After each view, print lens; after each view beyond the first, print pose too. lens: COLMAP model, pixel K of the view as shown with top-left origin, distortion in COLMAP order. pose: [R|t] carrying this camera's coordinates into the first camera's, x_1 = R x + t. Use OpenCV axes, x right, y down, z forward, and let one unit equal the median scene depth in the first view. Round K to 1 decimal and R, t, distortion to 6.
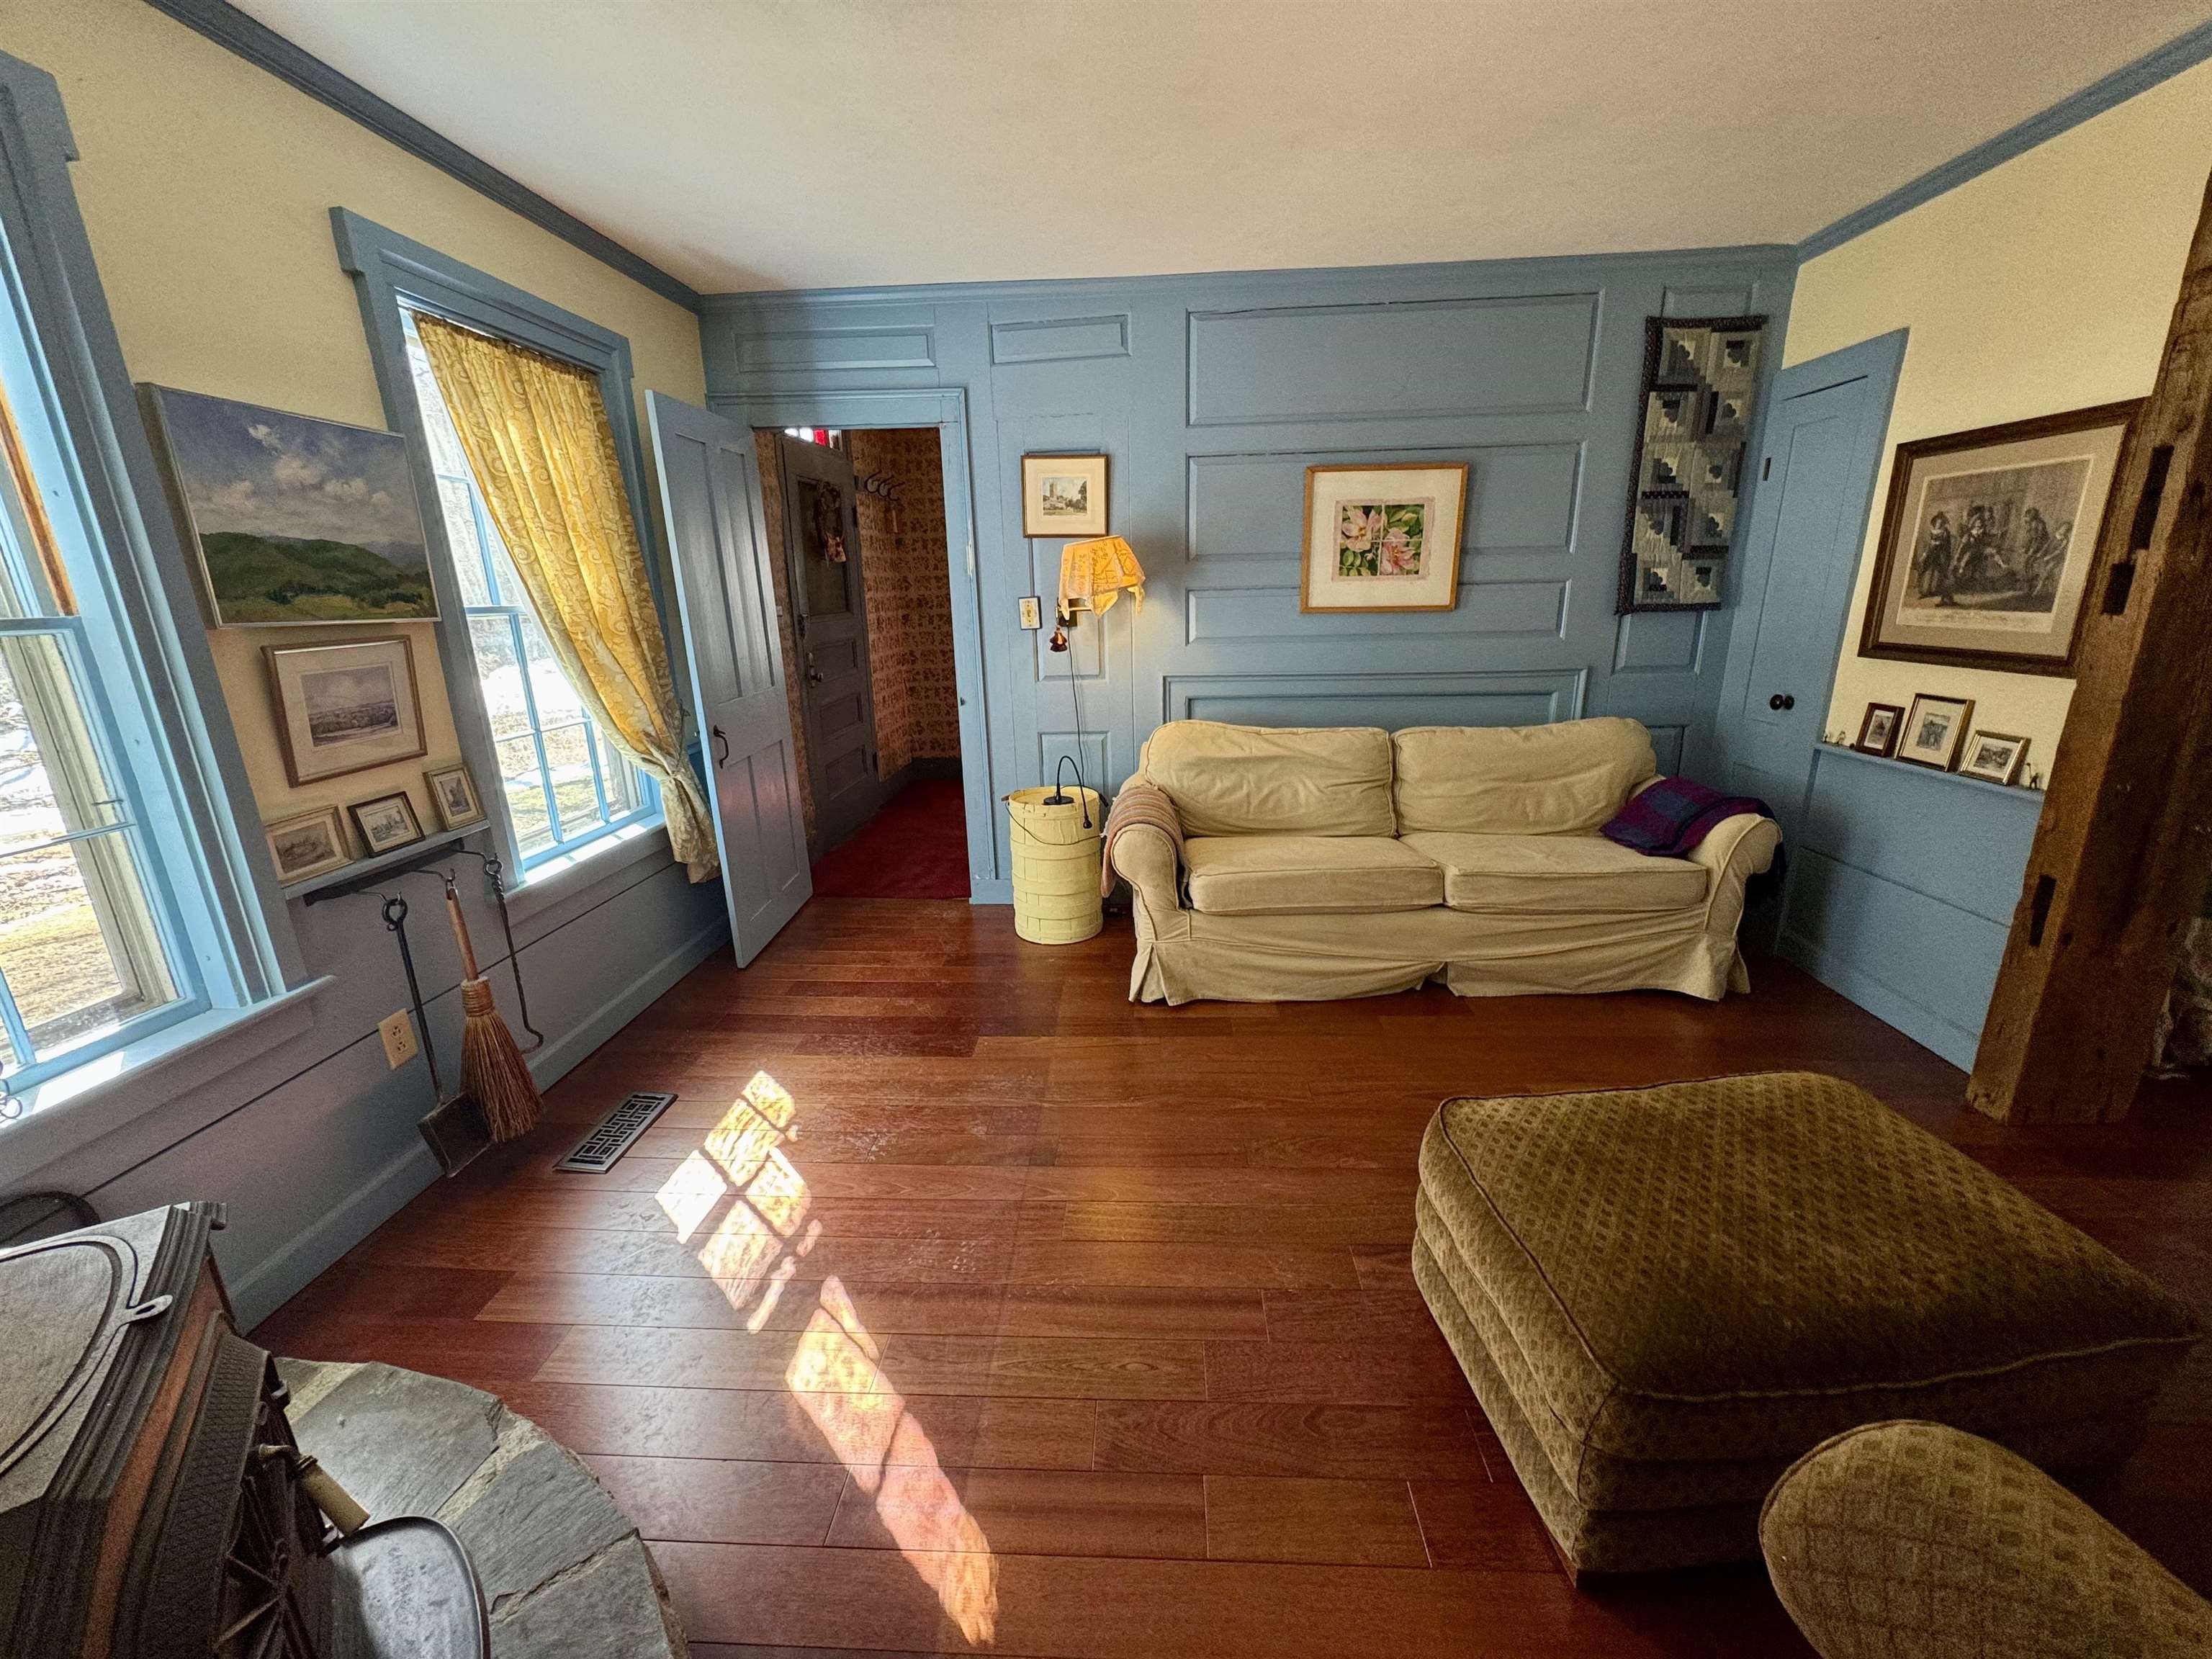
lens RADIAL K [[873.8, 0, 1106.8], [0, 873.8, 824.3], [0, 0, 1]] dist [-0.000464, -0.001543]
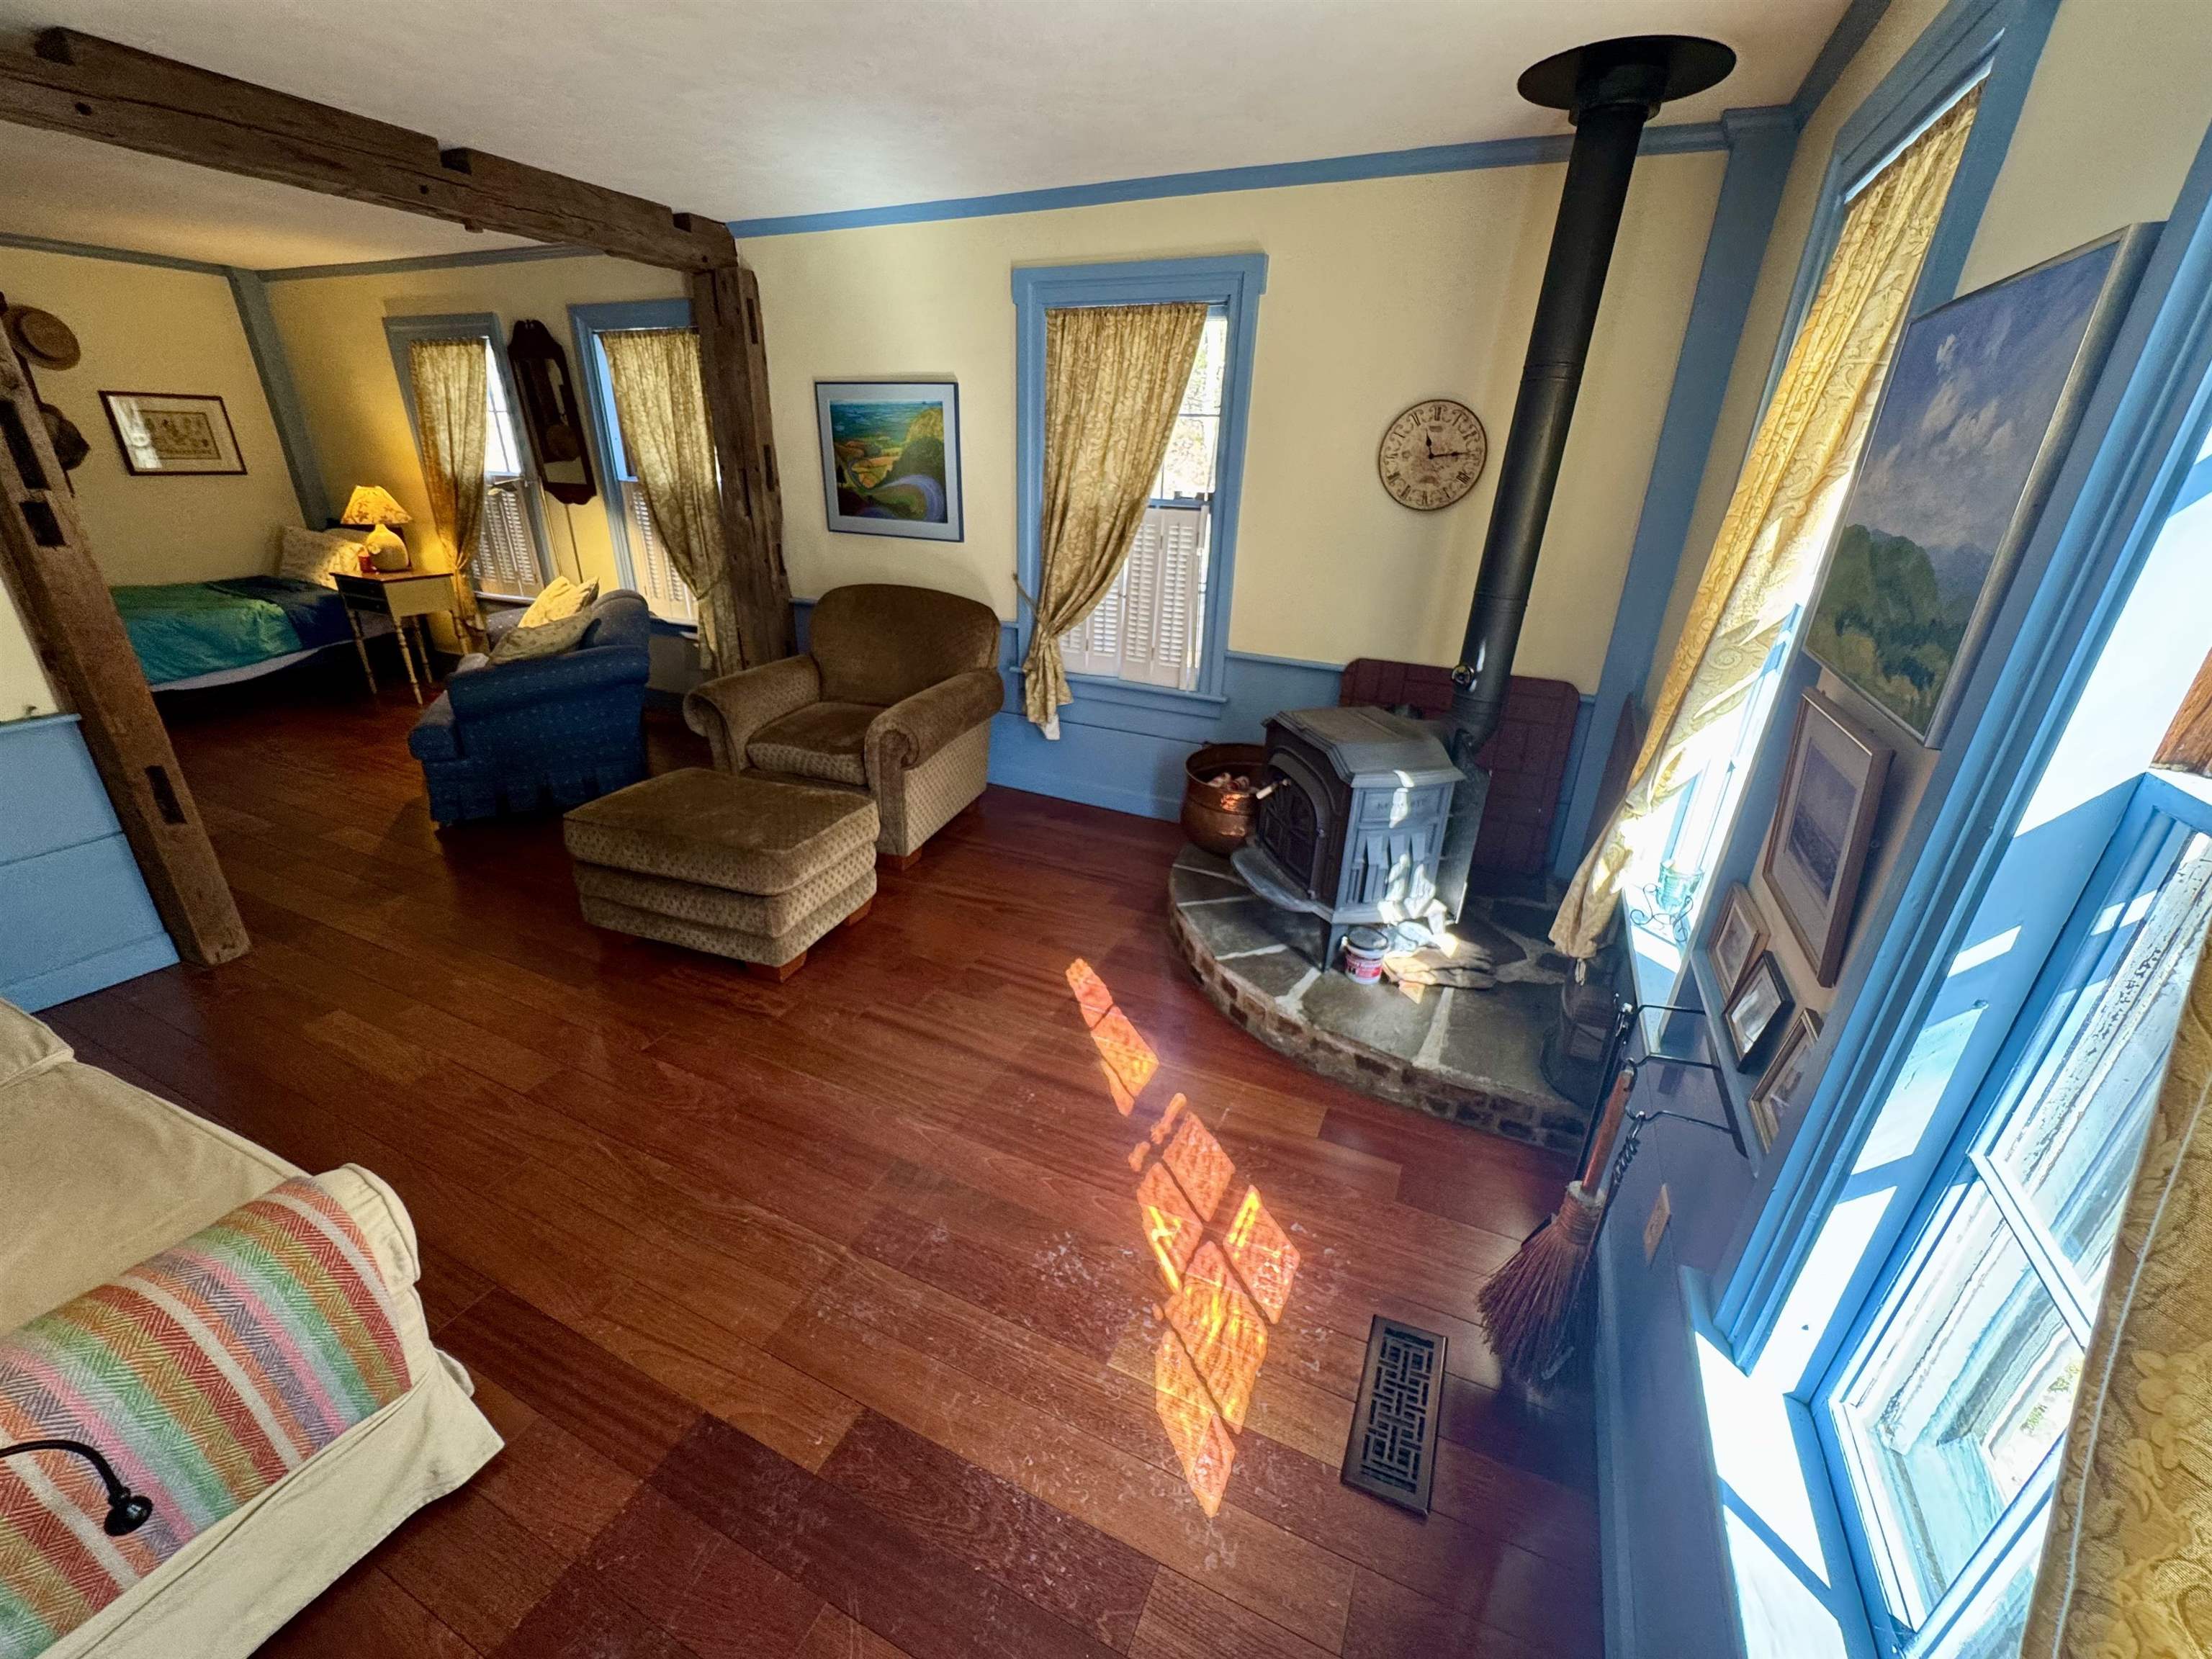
lens RADIAL K [[873.8, 0, 1105.7], [0, 873.8, 831.3], [0, 0, 1]] dist [-0.000464, -0.001543]
pose [[-0.928333, -0.145483, 0.342100, -0.624575], [0.094194, 0.798160, 0.595037, -0.513694], [-0.359618, 0.584616, -0.727254, 1.593270]]
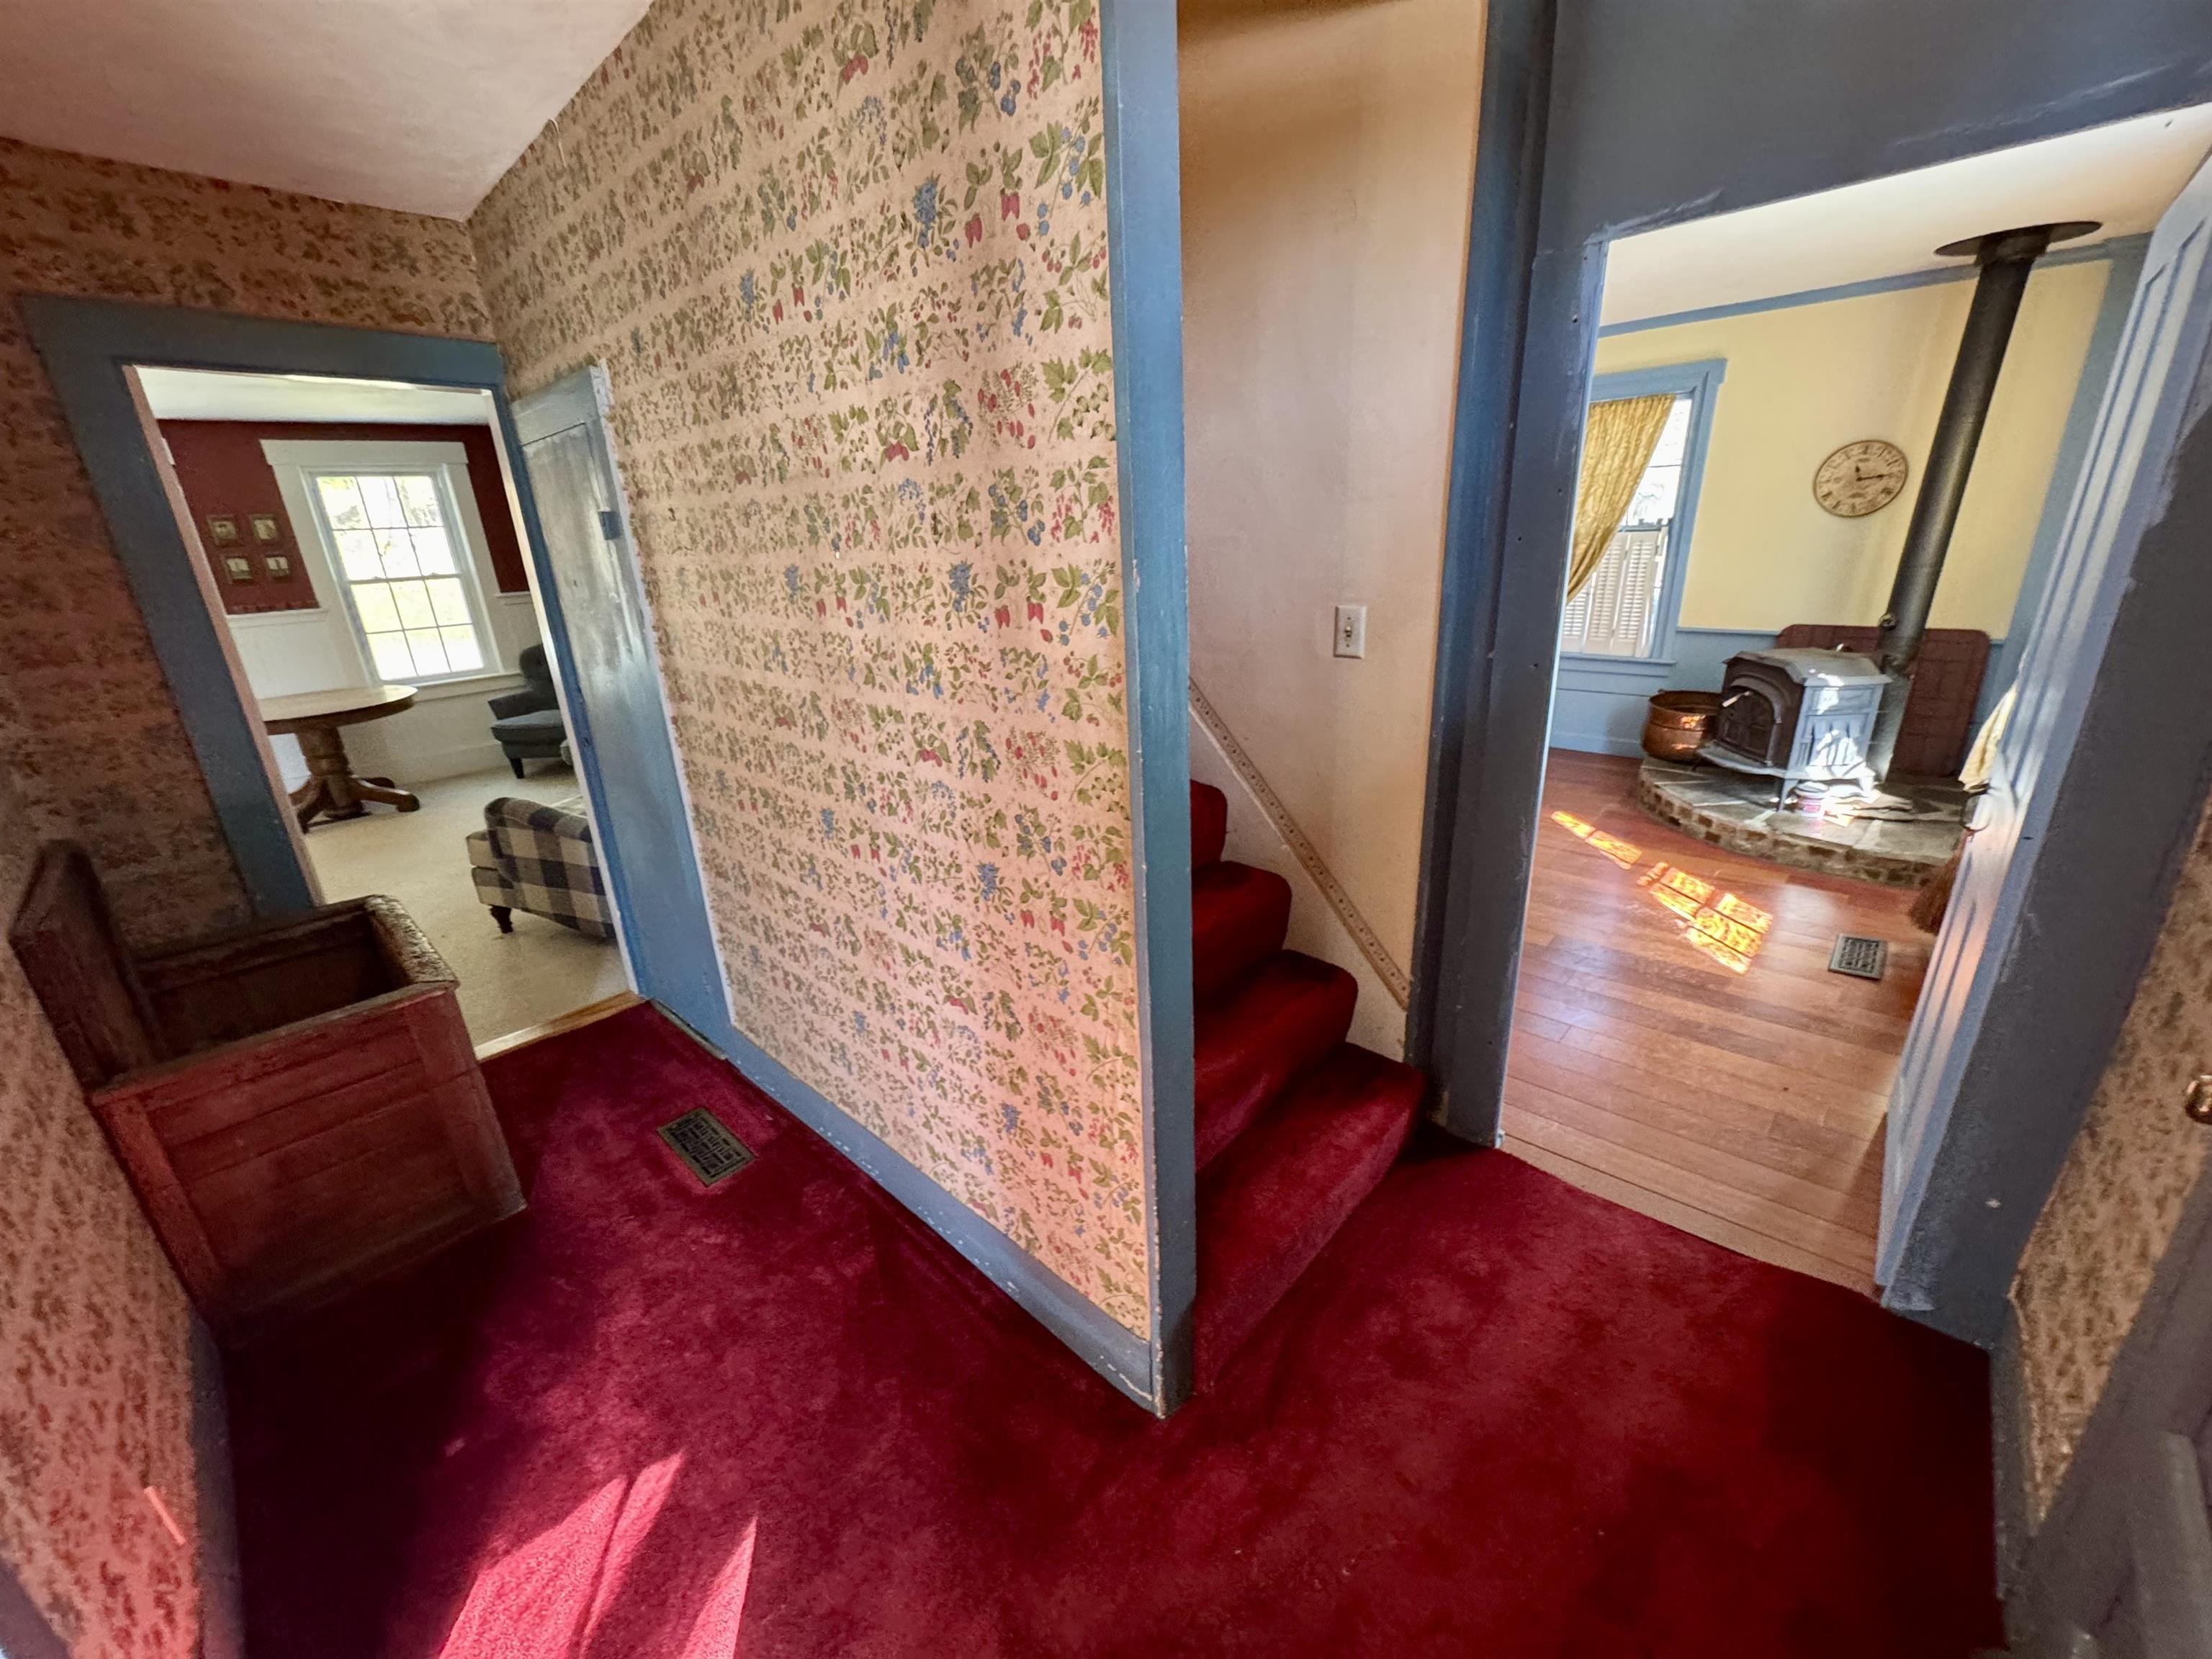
lens RADIAL K [[873.8, 0, 1105.4], [0, 873.8, 841.4], [0, 0, 1]] dist [-0.000464, -0.001543]
pose [[-0.769854, -0.154809, 0.619160, -0.569897], [0.229503, 0.838089, 0.494909, -0.862336], [-0.595527, 0.523107, -0.609677, 2.957175]]
